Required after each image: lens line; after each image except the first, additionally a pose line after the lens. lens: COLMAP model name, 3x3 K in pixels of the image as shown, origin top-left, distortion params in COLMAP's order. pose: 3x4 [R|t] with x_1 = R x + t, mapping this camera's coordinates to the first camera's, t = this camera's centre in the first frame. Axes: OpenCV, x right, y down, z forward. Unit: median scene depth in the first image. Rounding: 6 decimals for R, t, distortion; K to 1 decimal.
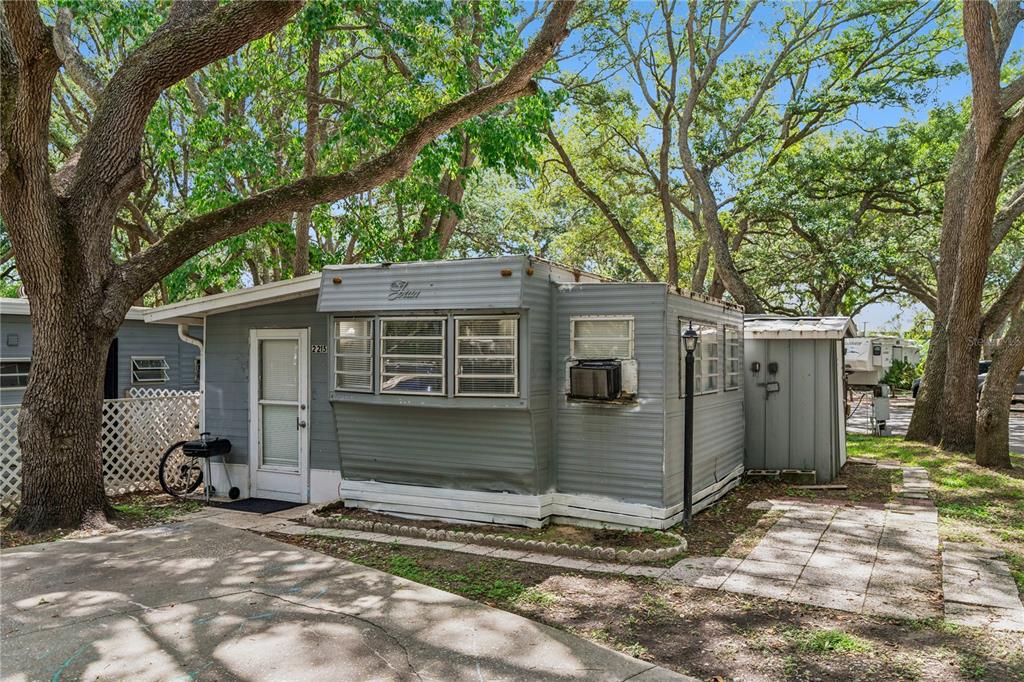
lens RADIAL K [[776.7, 0, 511.7], [0, 776.7, 346.1], [0, 0, 1]] dist [0.006829, 0.000719]
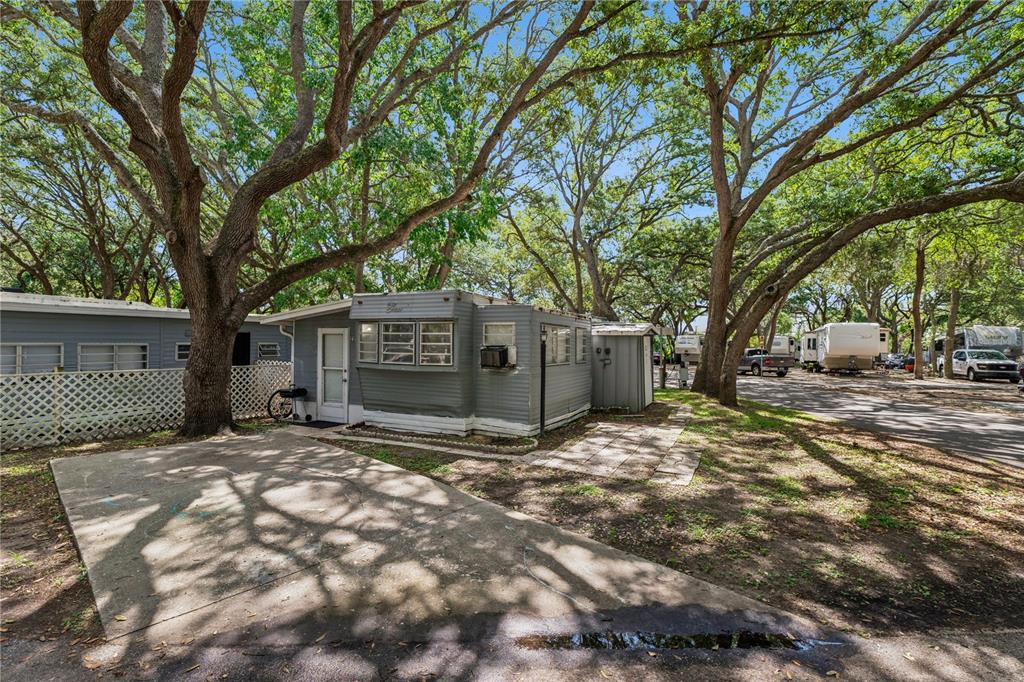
lens RADIAL K [[448.9, 0, 513.5], [0, 448.9, 336.6], [0, 0, 1]] dist [-0.001919, -0.000237]
pose [[0.999777, 0.006972, 0.019941, 0.124052], [-0.006888, 0.999967, -0.004300, -0.000117], [-0.019970, 0.004162, 0.999792, -0.075057]]
